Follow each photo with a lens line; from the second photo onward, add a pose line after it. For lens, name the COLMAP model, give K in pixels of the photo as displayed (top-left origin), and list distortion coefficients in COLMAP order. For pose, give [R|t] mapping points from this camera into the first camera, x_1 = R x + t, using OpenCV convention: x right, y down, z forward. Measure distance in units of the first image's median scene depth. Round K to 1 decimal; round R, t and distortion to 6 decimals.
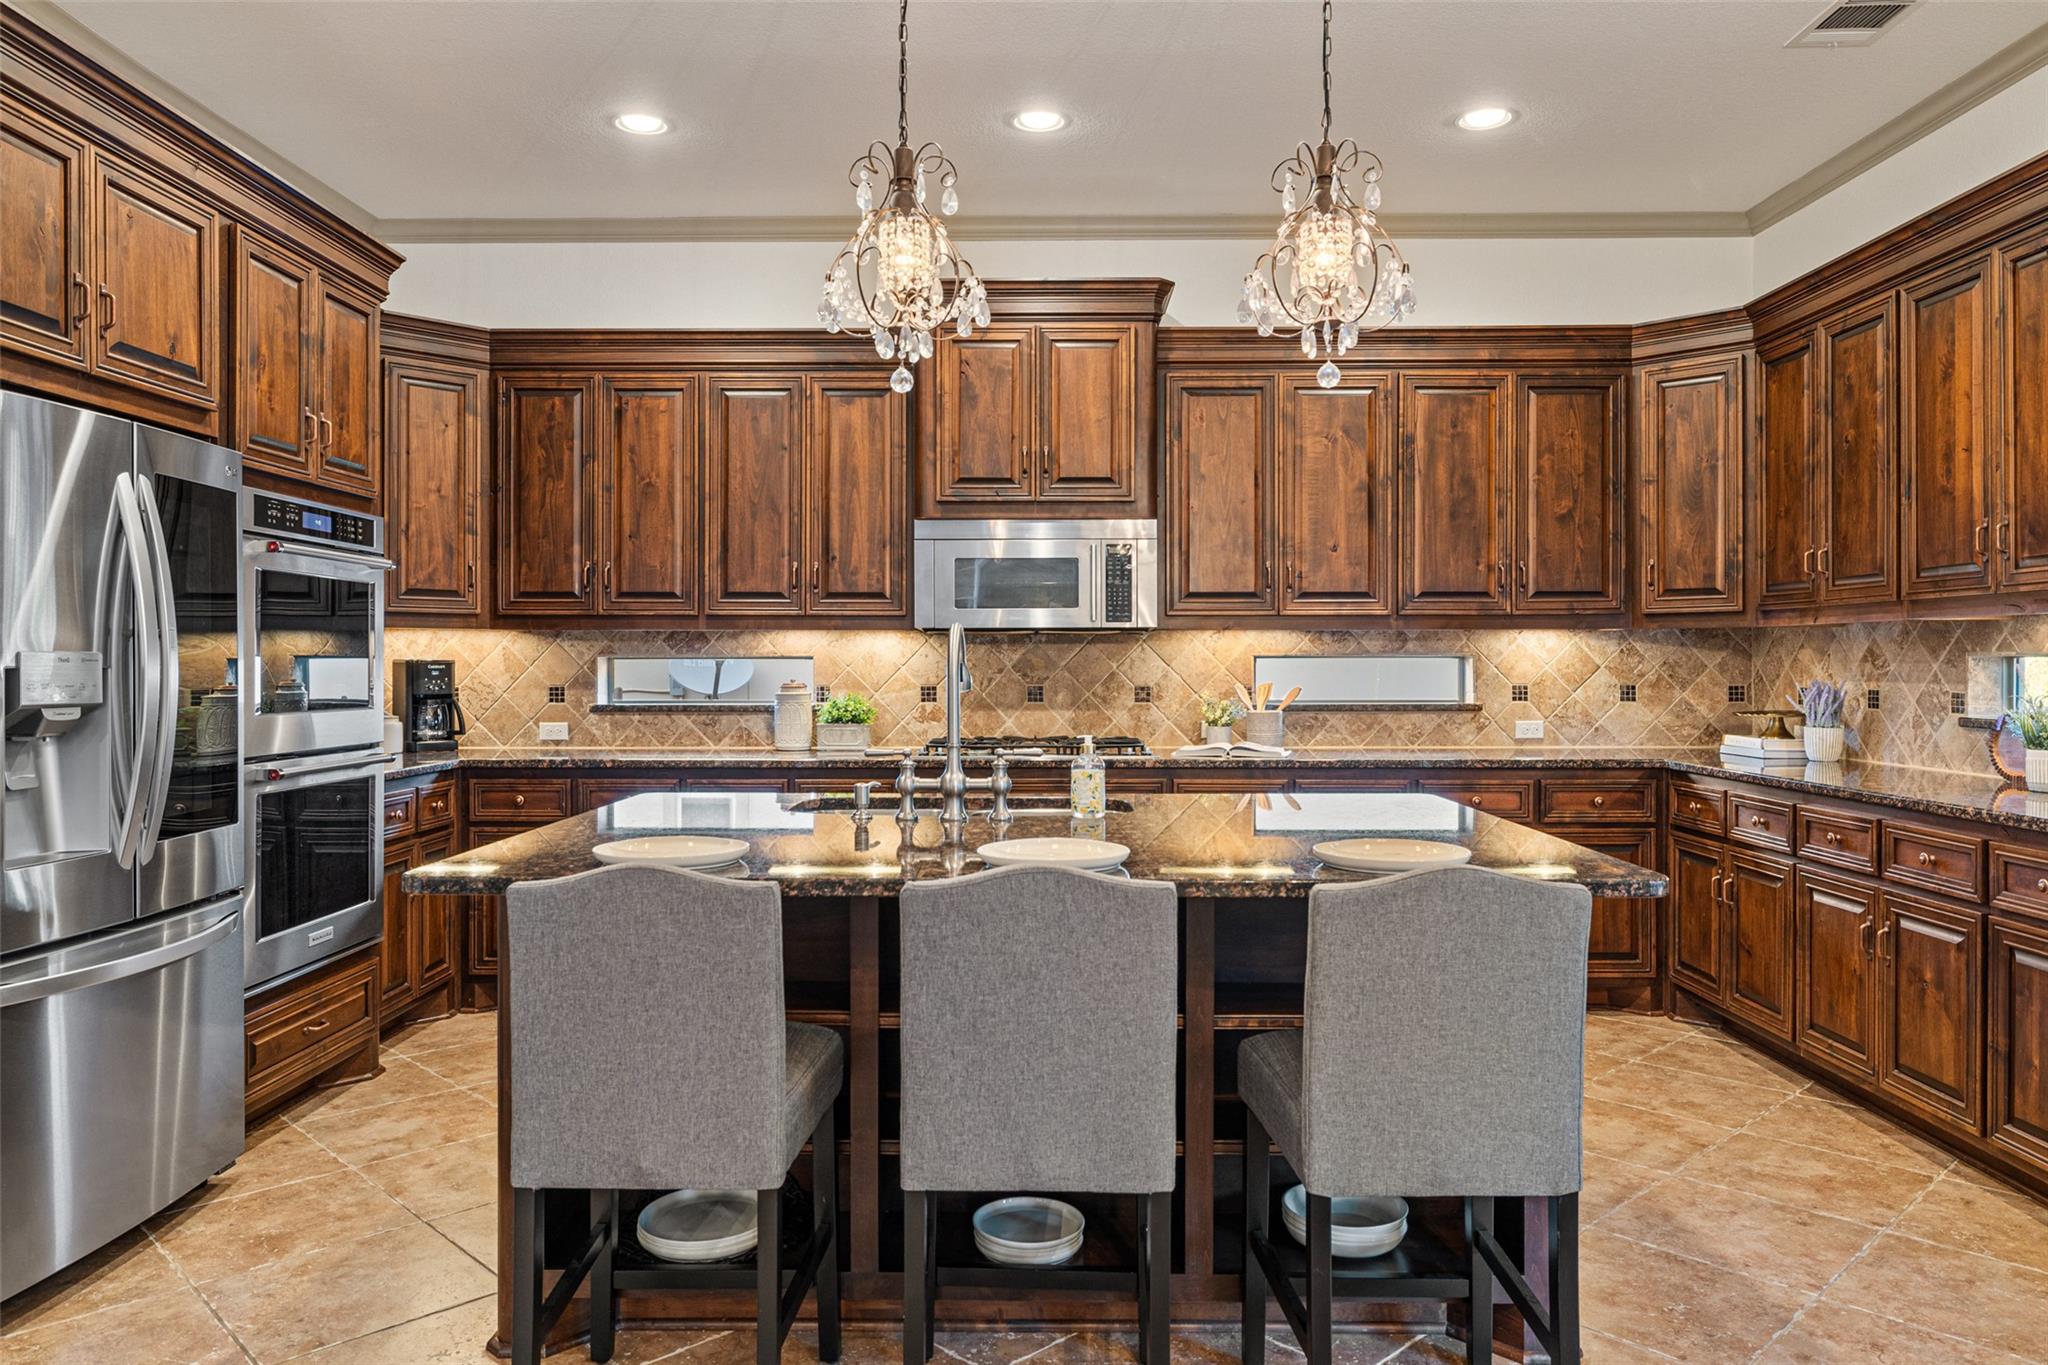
lens RADIAL K [[1390.5, 0, 1027.5], [0, 1390.5, 666.3], [0, 0, 1]] dist [0.002589, 0.001063]
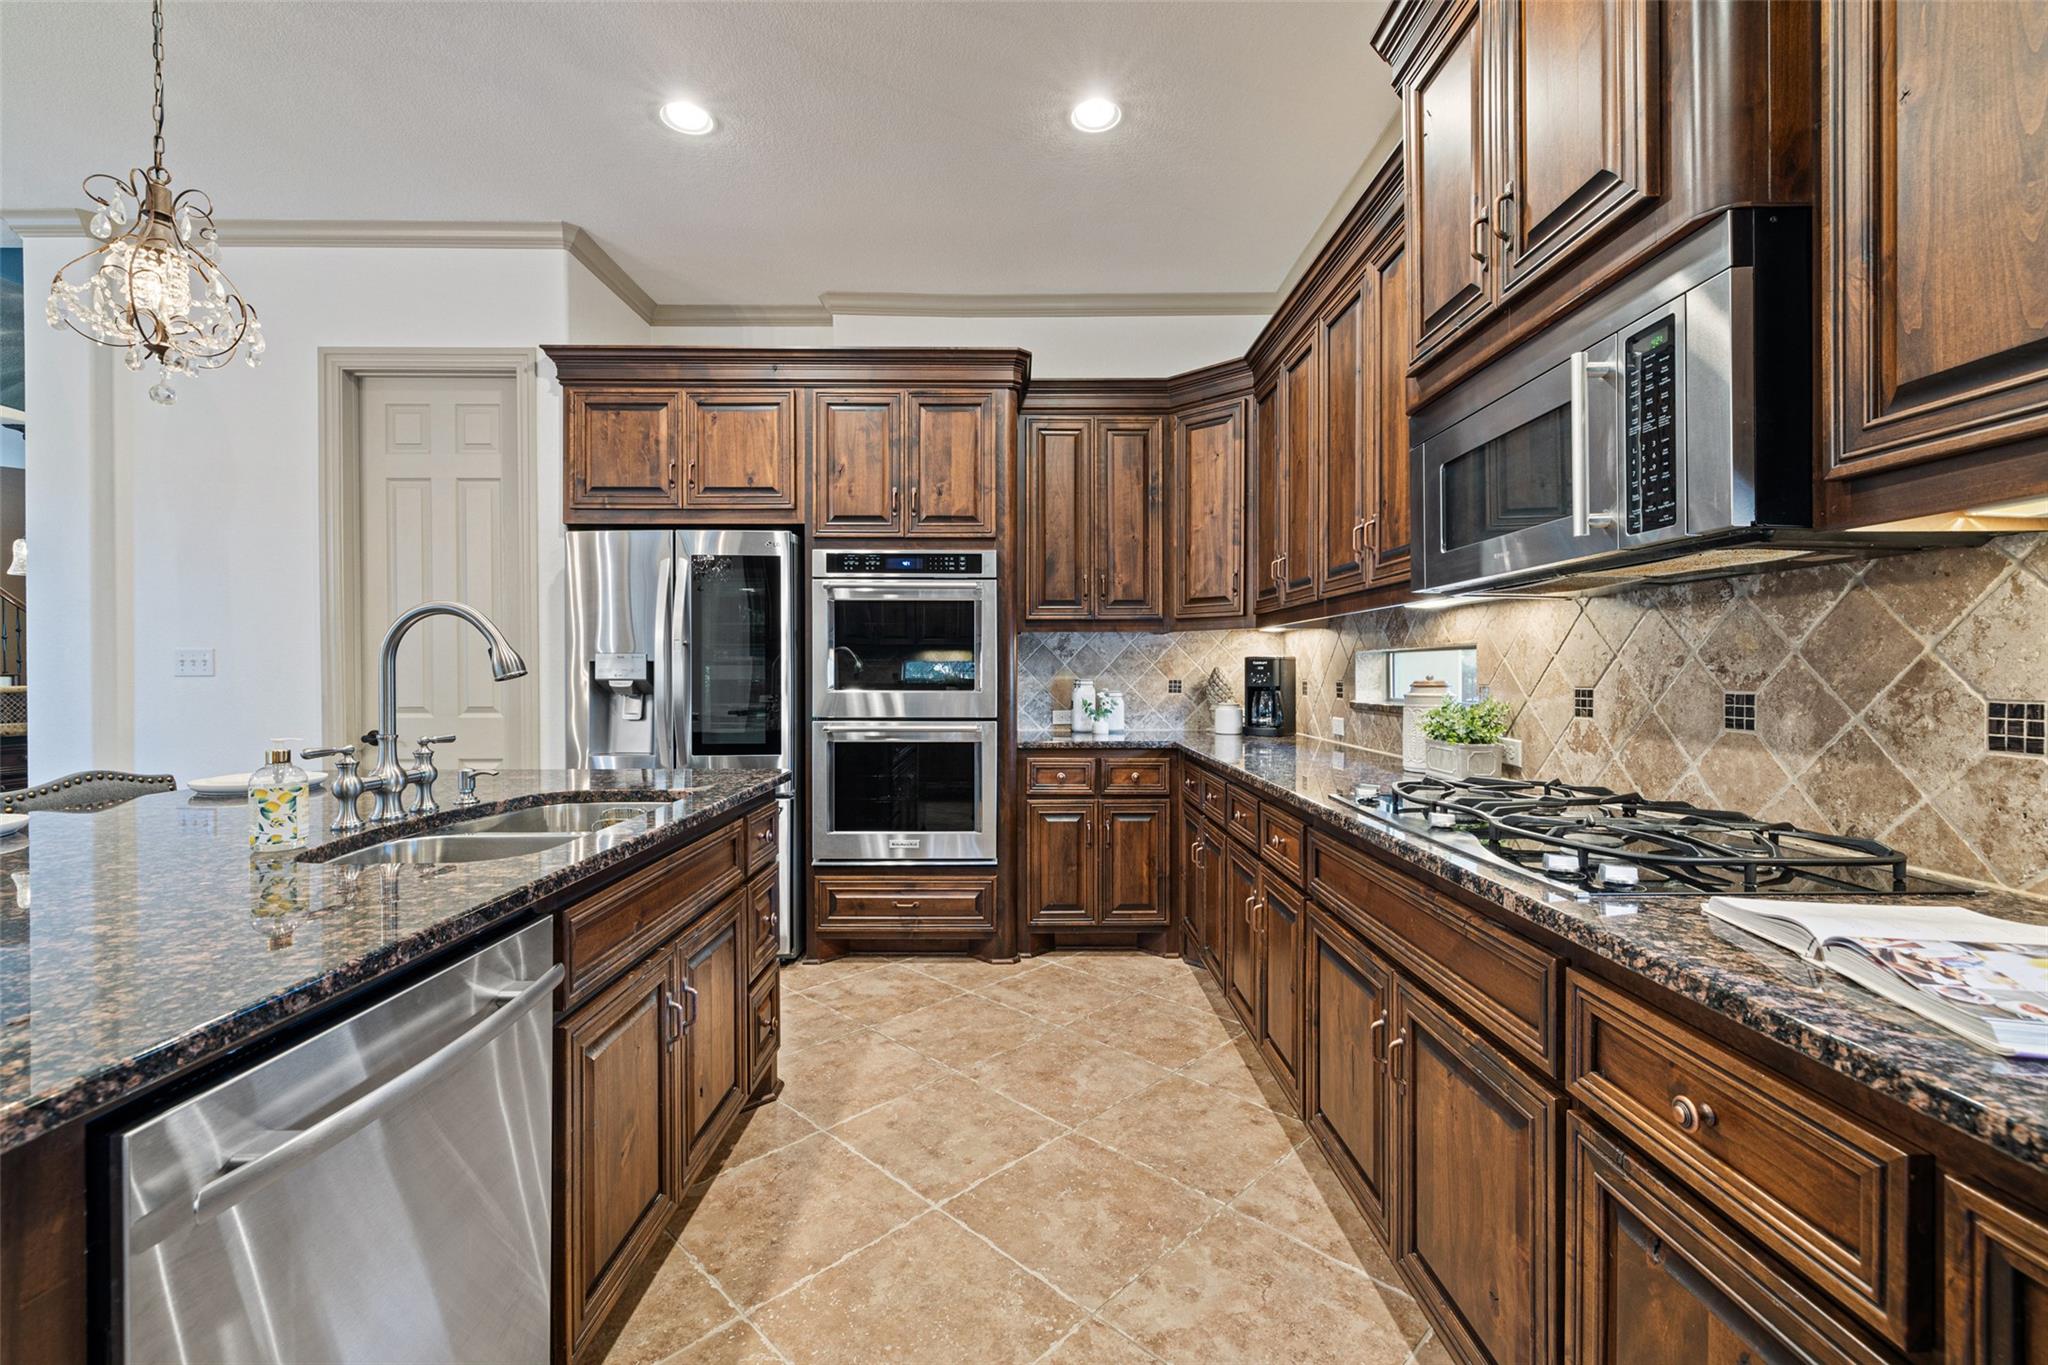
lens RADIAL K [[867.1, 0, 1024.0], [0, 867.1, 682.5], [0, 0, 1]] dist [0.000131, 0.000027]
pose [[0.013637, 0.012983, -0.999823, 0.299357], [-0.002024, 0.999914, 0.012956, 0.007602], [0.999905, 0.001847, 0.013662, 0.812254]]
